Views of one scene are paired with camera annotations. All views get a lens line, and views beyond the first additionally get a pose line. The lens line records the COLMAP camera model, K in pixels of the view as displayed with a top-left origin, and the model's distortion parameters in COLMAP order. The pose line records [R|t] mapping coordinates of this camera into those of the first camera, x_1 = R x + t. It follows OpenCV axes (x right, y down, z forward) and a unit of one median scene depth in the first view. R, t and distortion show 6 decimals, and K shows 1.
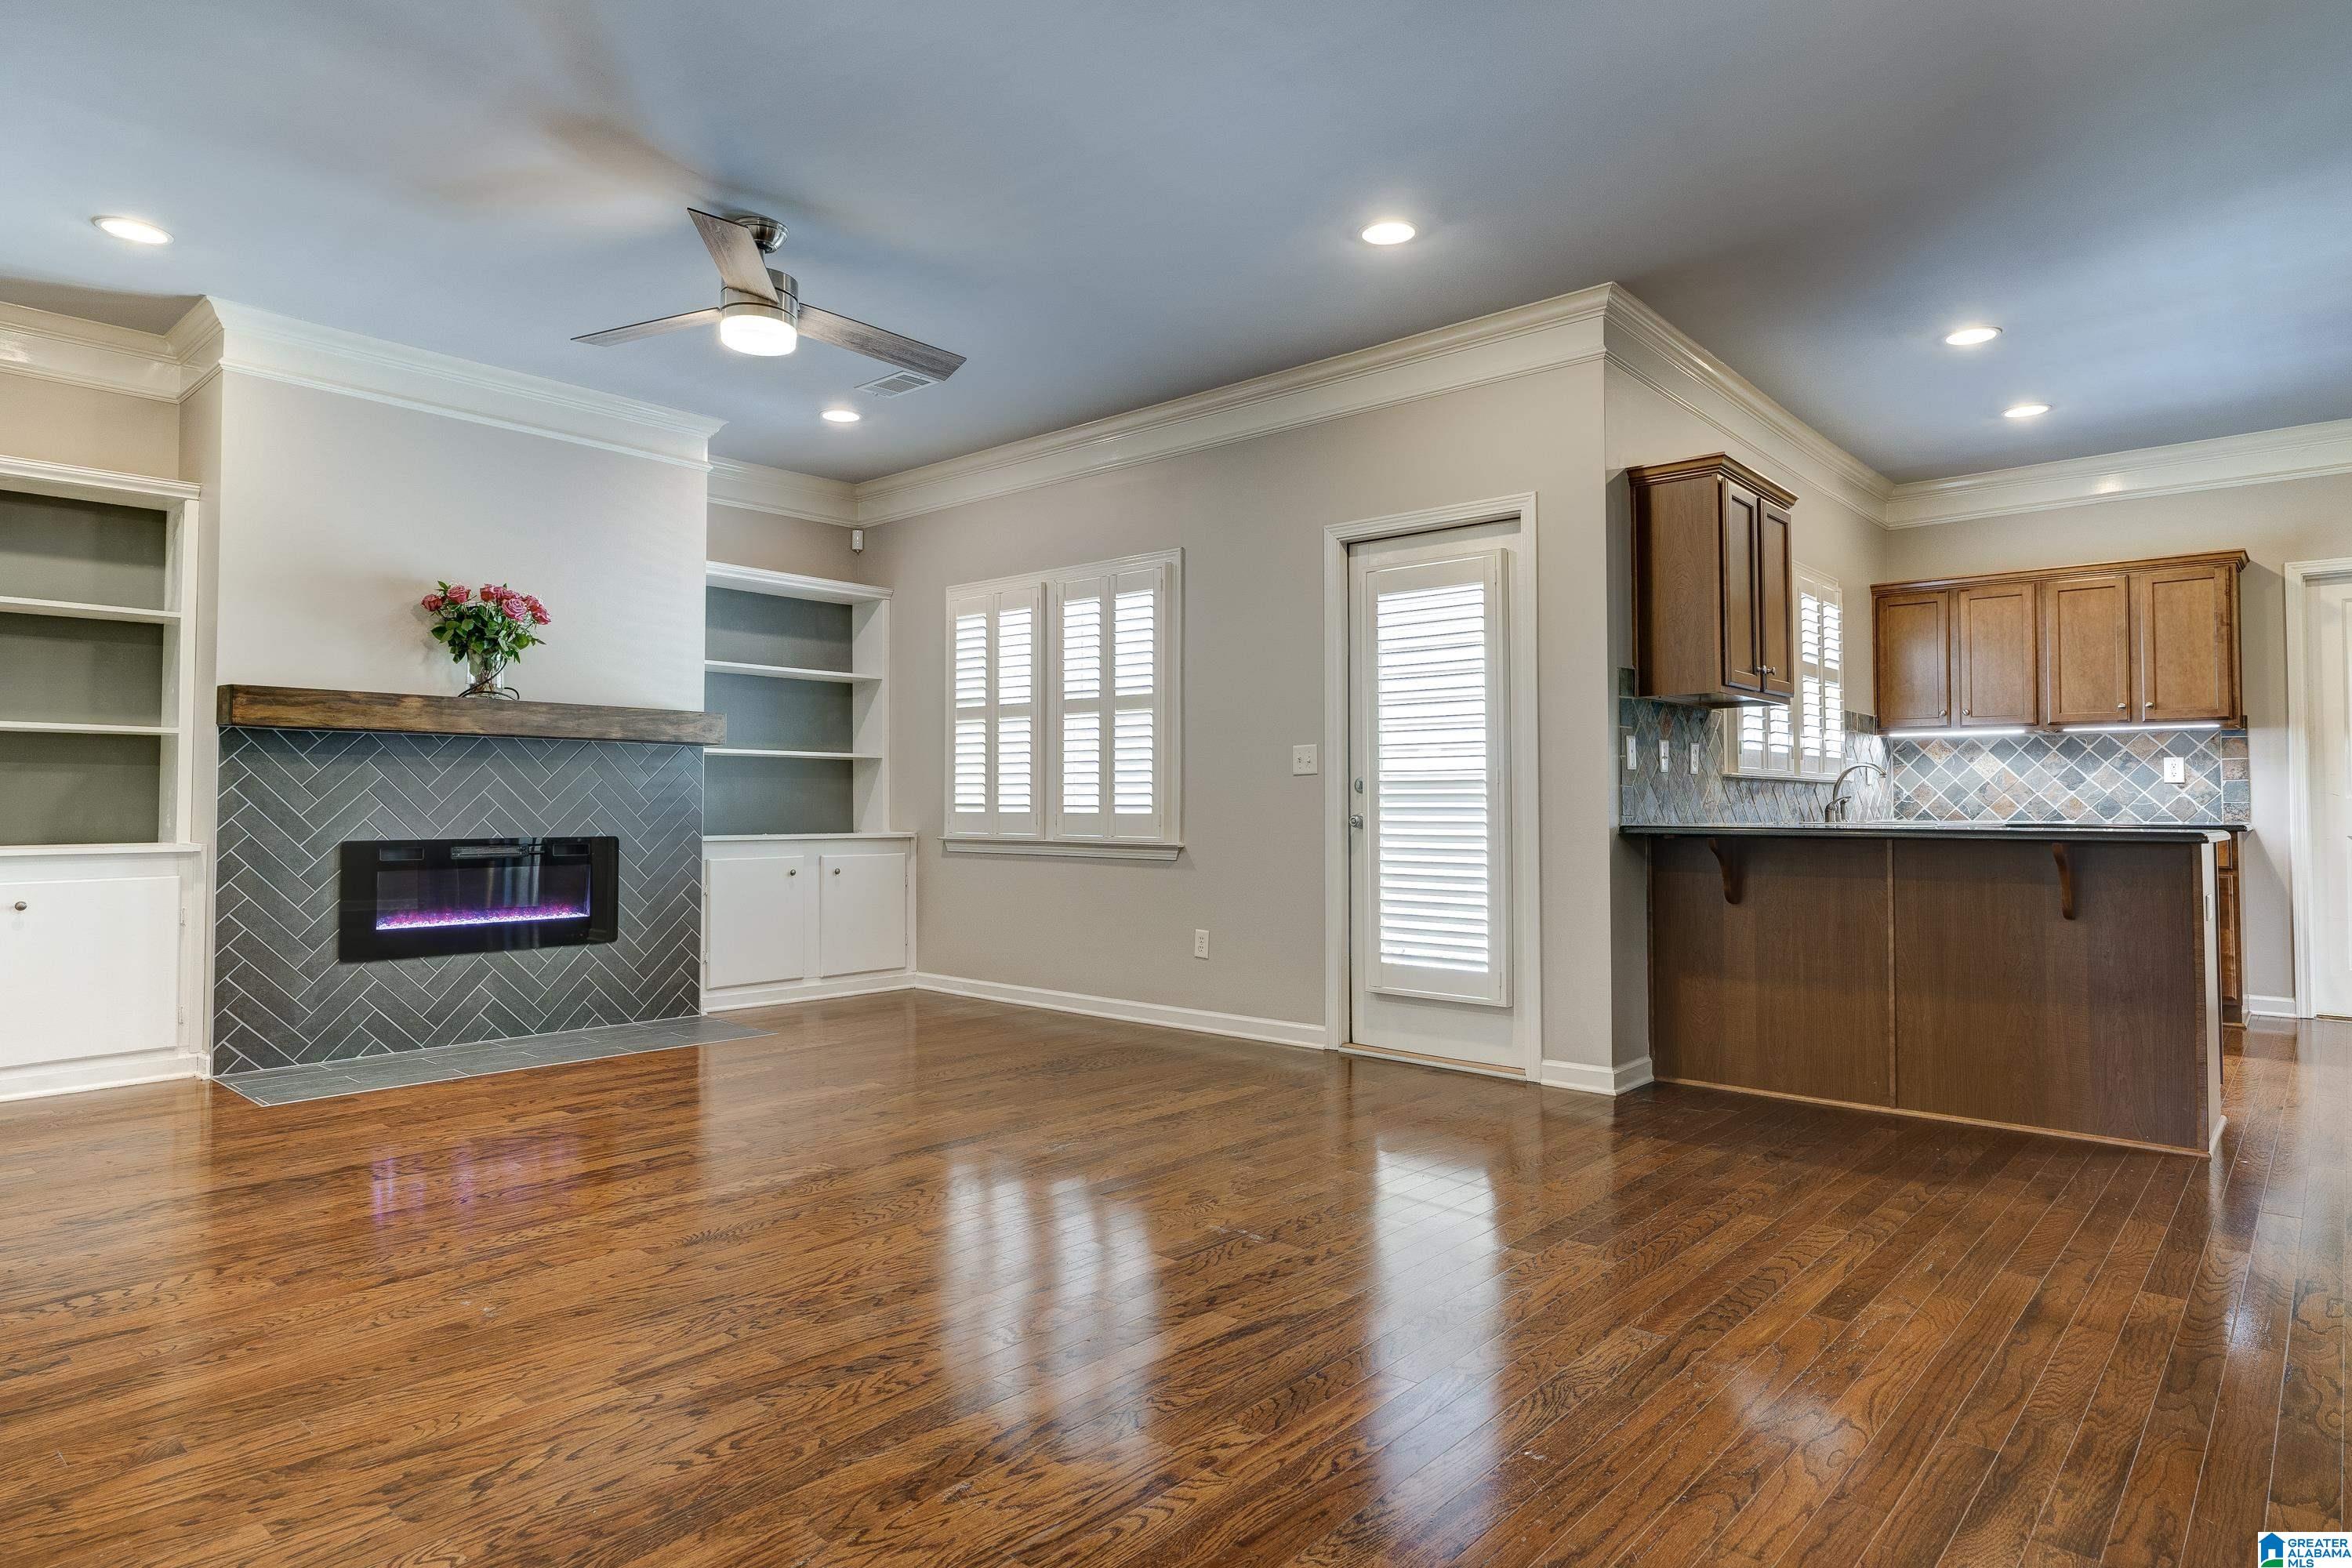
lens RADIAL K [[1333.9, 0, 1168.8], [0, 1333.9, 763.1], [0, 0, 1]] dist [-0.005992, 0.002306]
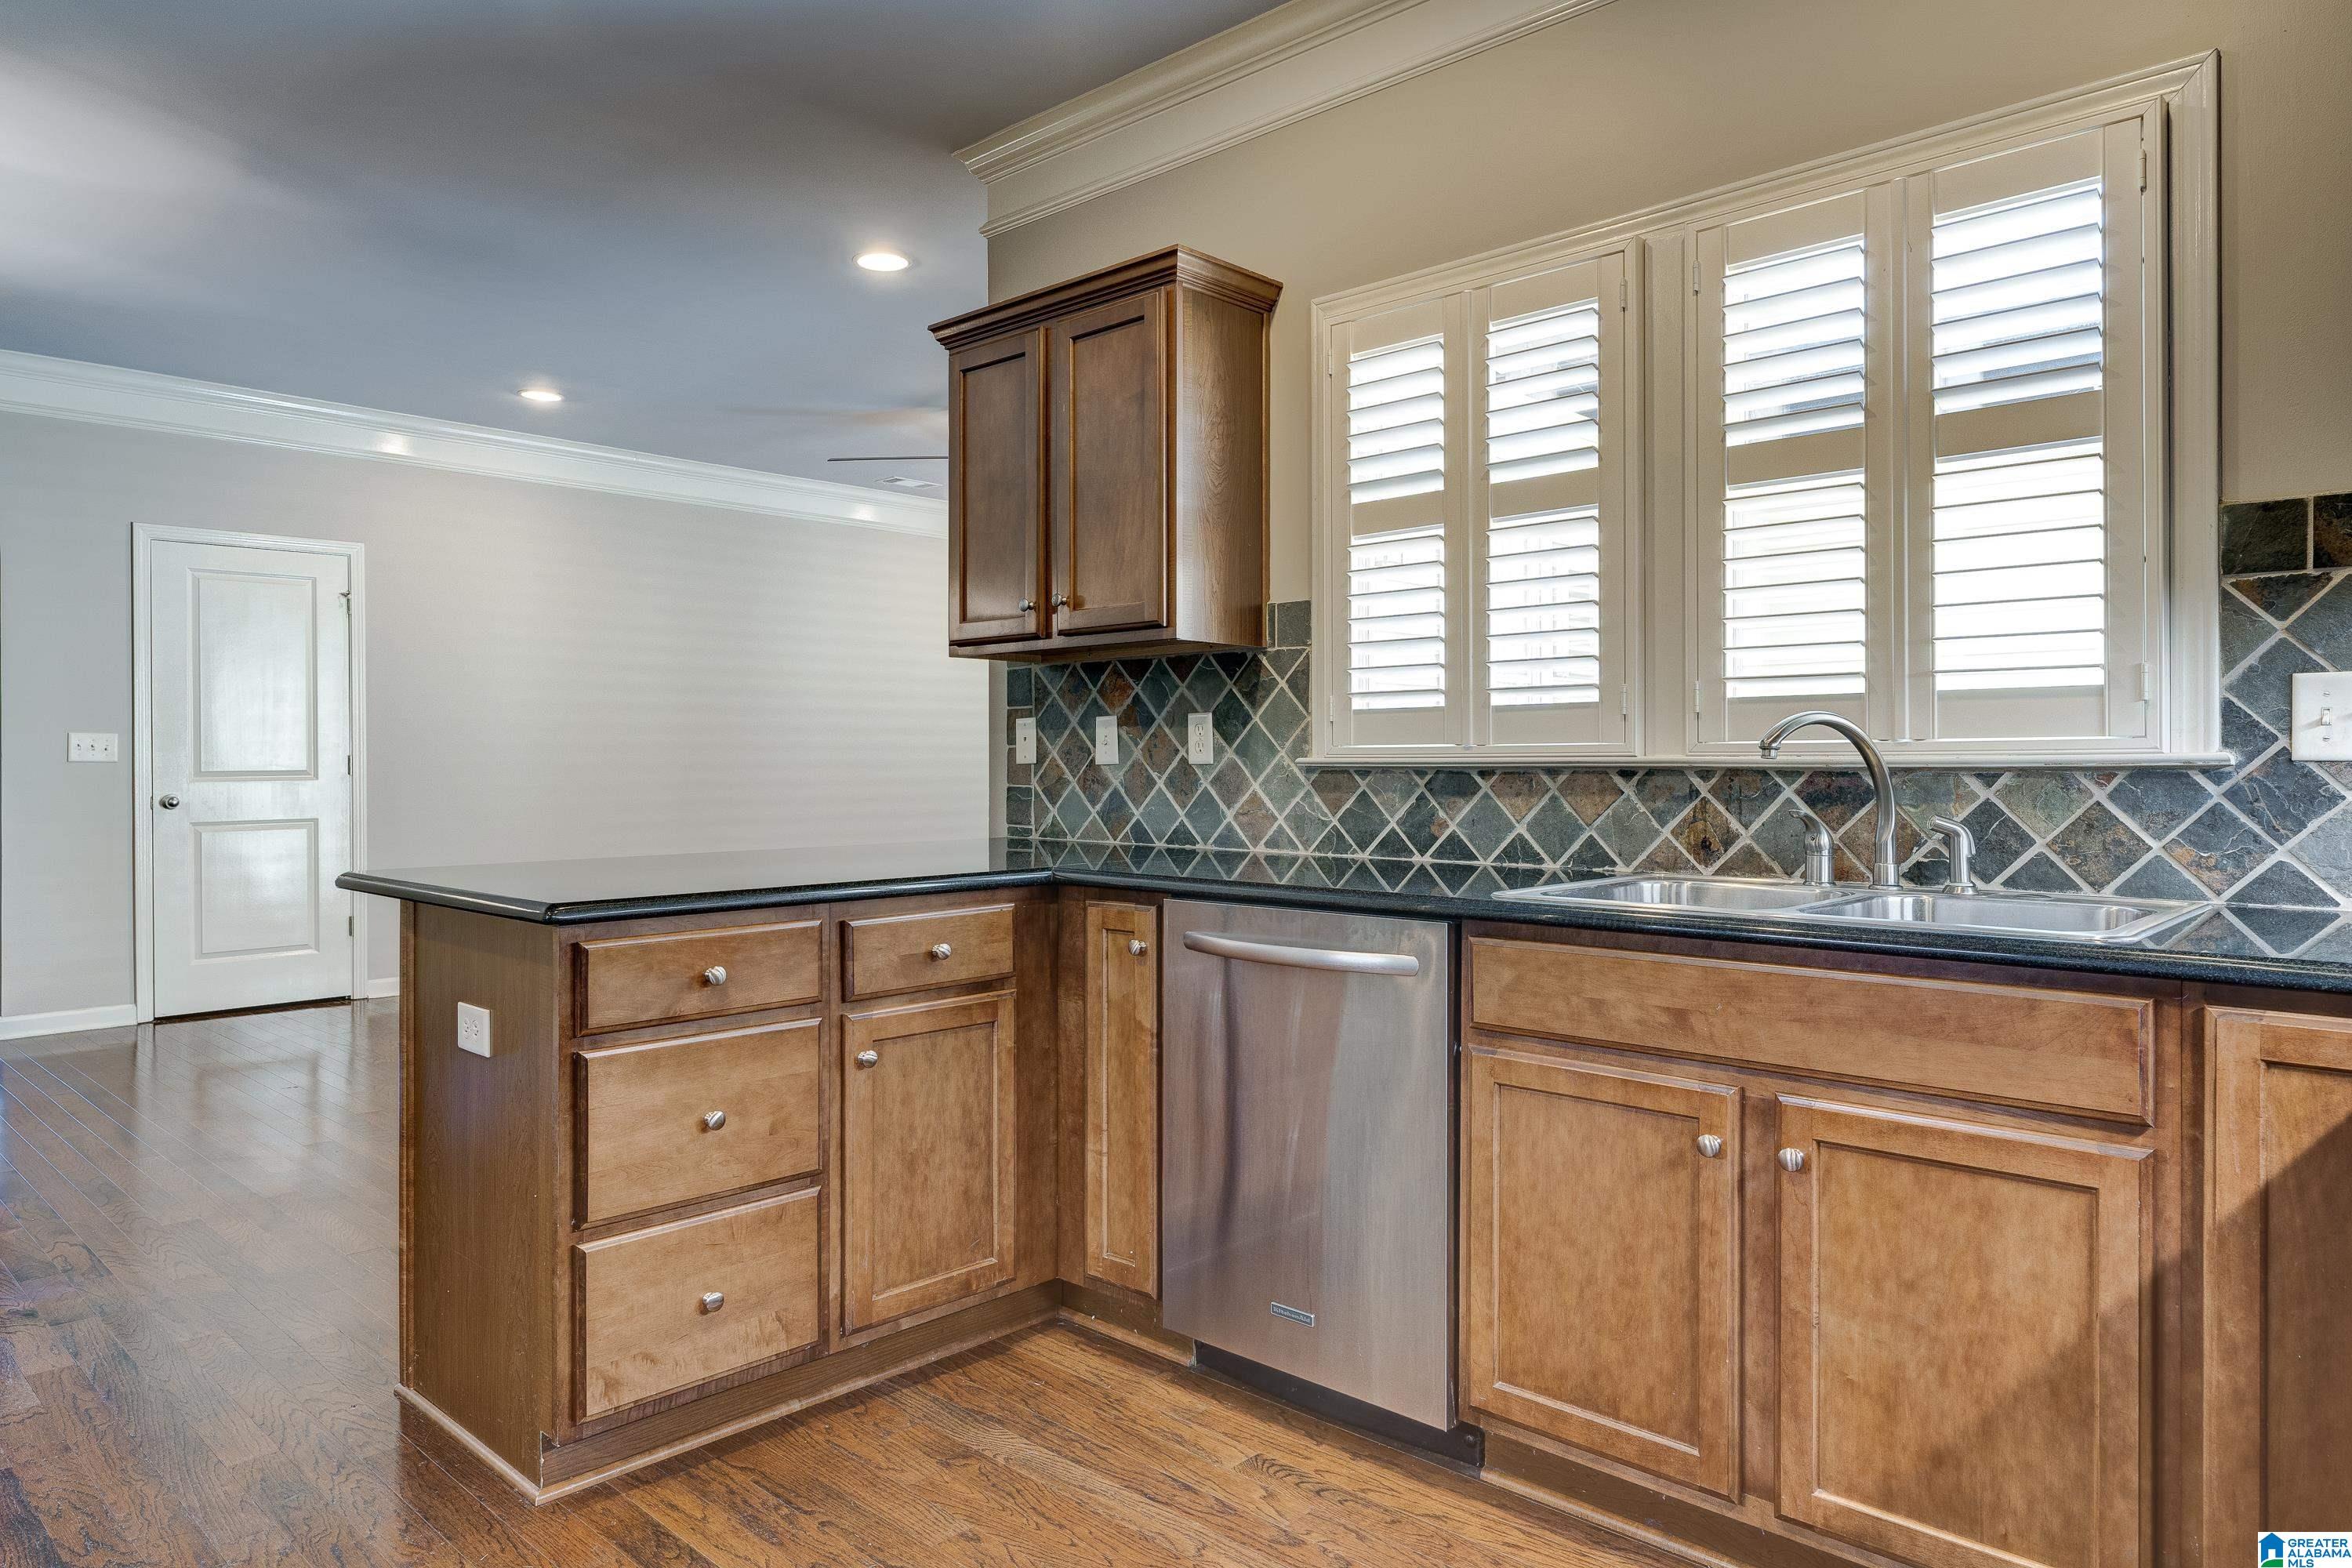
lens RADIAL K [[1443.3, 0, 1179.2], [0, 1443.3, 766.2], [0, 0, 1]] dist [0.010368, 0.002094]
pose [[-0.030905, -0.005123, -0.999509, 1.101186], [0.033472, 0.999421, -0.006158, 0.013683], [0.998962, -0.033646, -0.030716, 1.059259]]
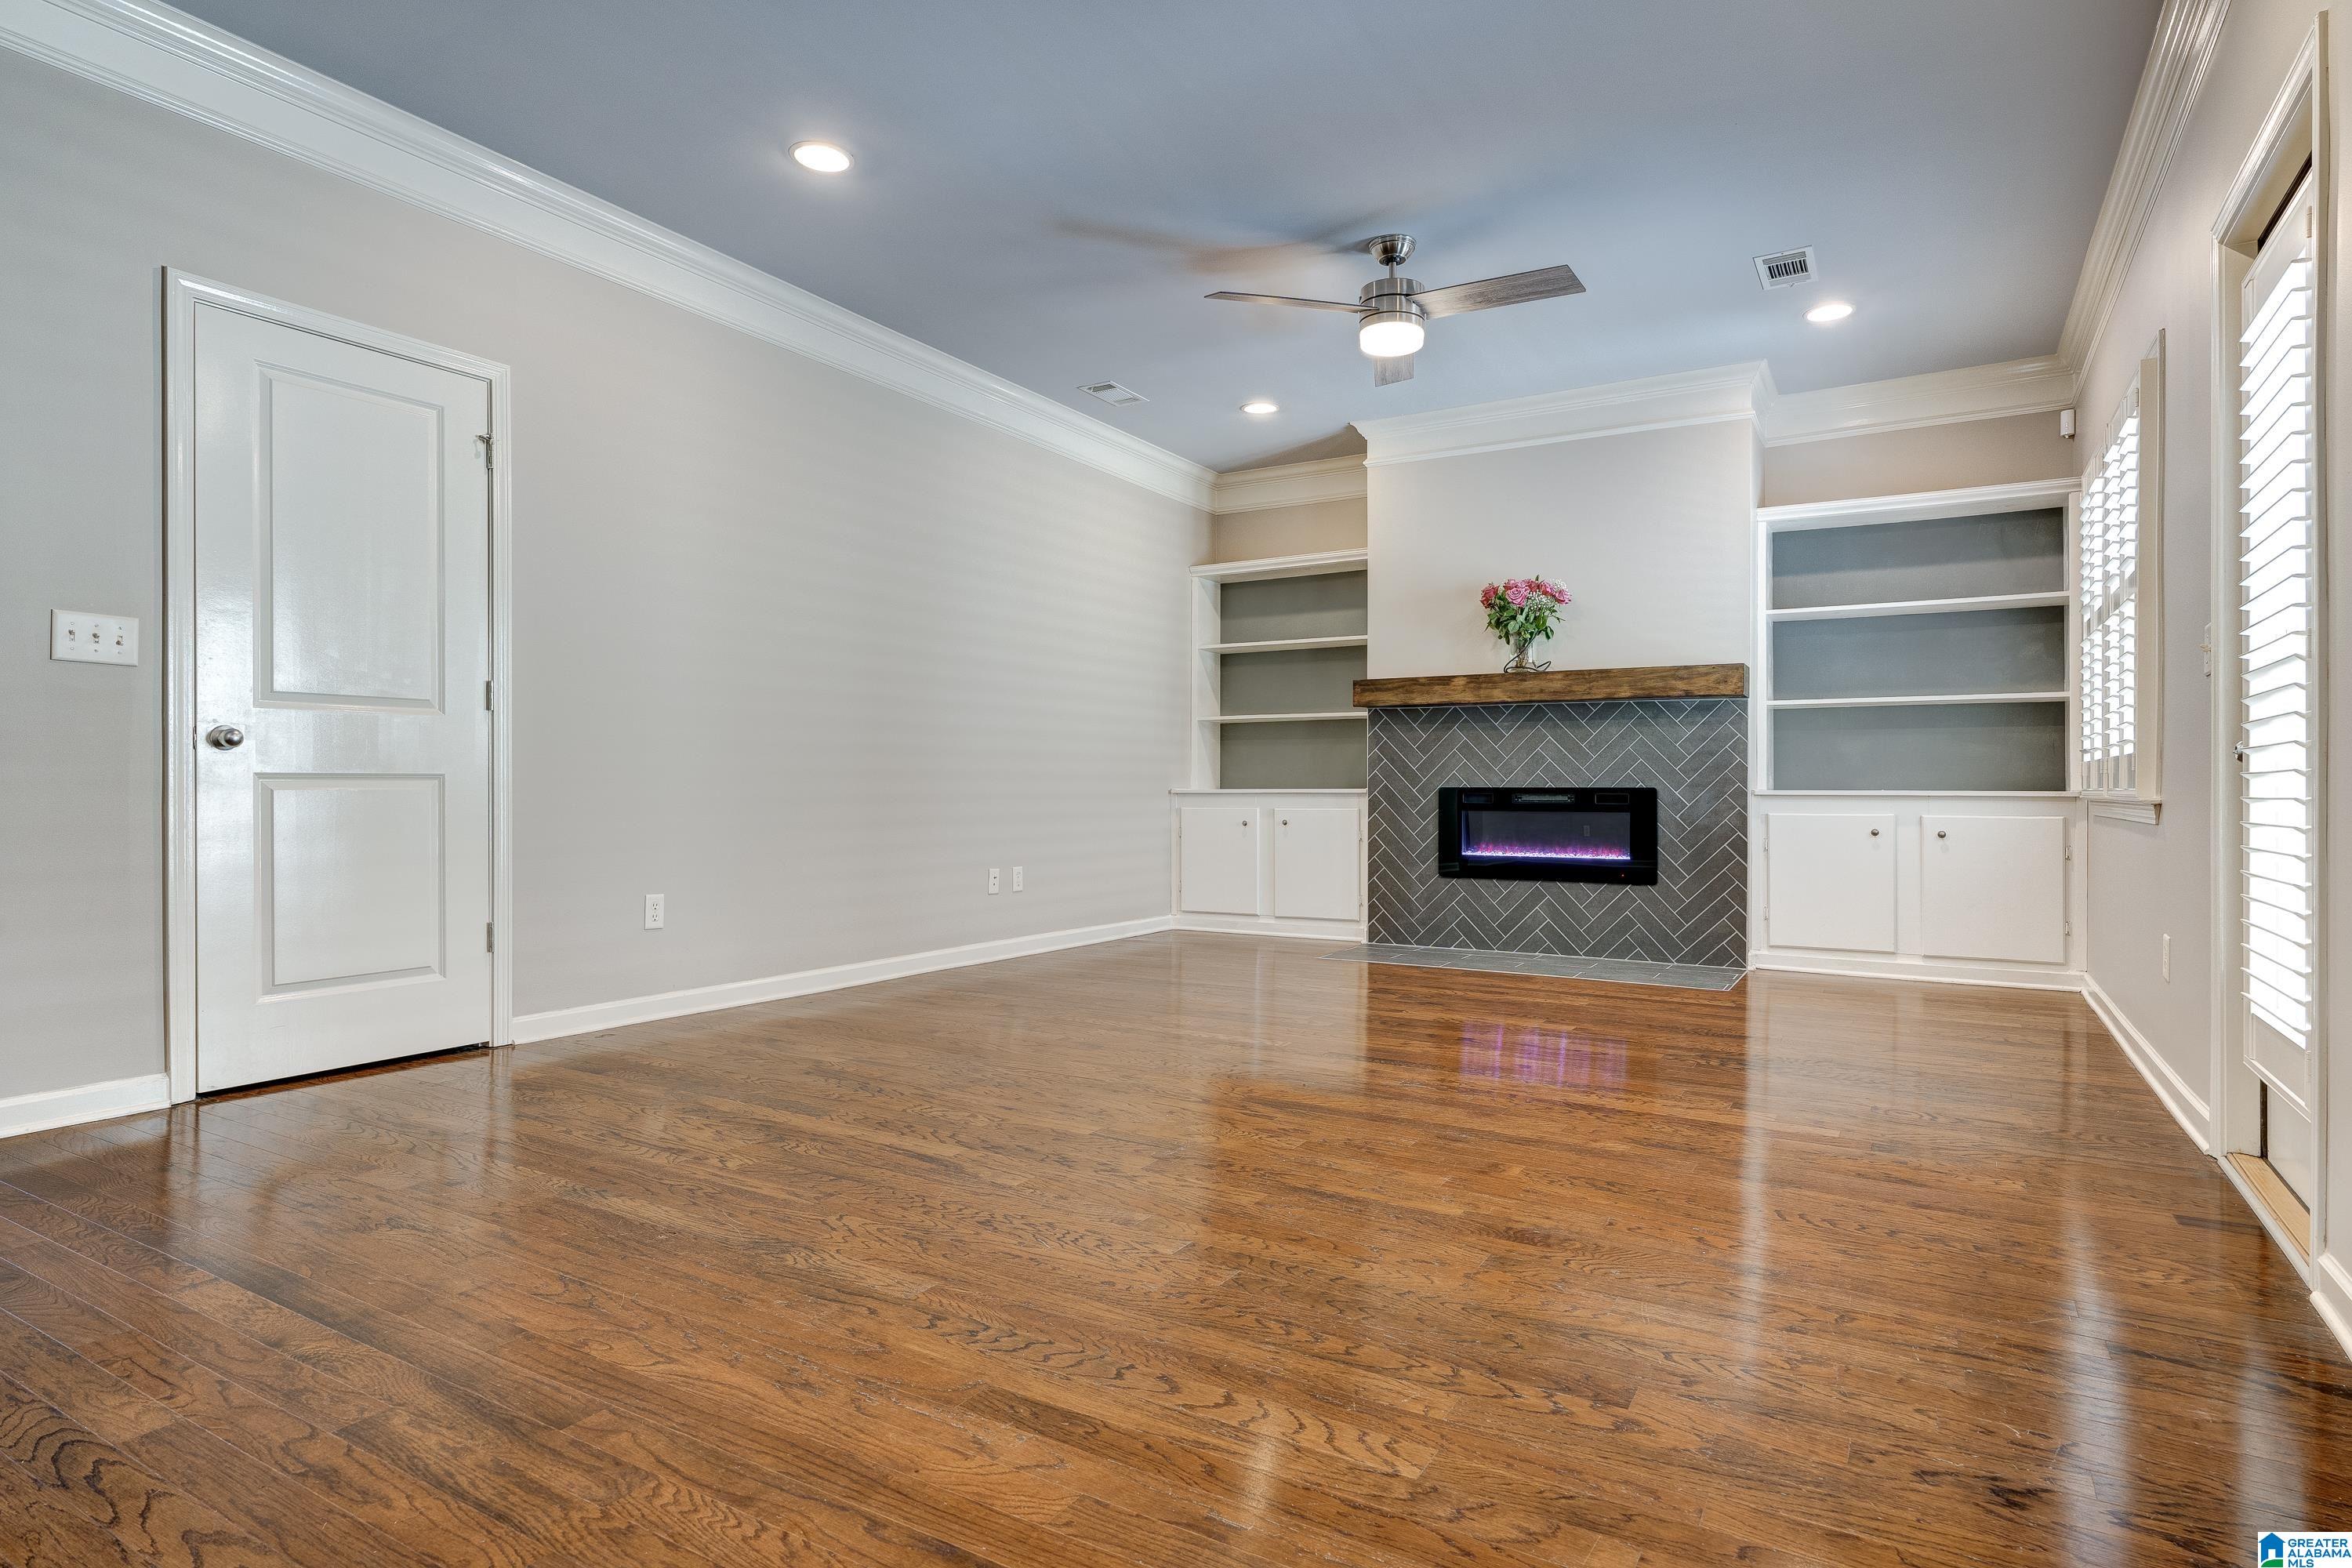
lens RADIAL K [[1259.5, 0, 1181.0], [0, 1259.5, 789.7], [0, 0, 1]] dist [-0.001941, 0.000944]
pose [[0.183699, 0.000665, -0.982982, 0.608257], [0.028947, 0.999562, 0.006086, 0.046177], [0.982556, -0.029572, 0.183600, 0.512020]]
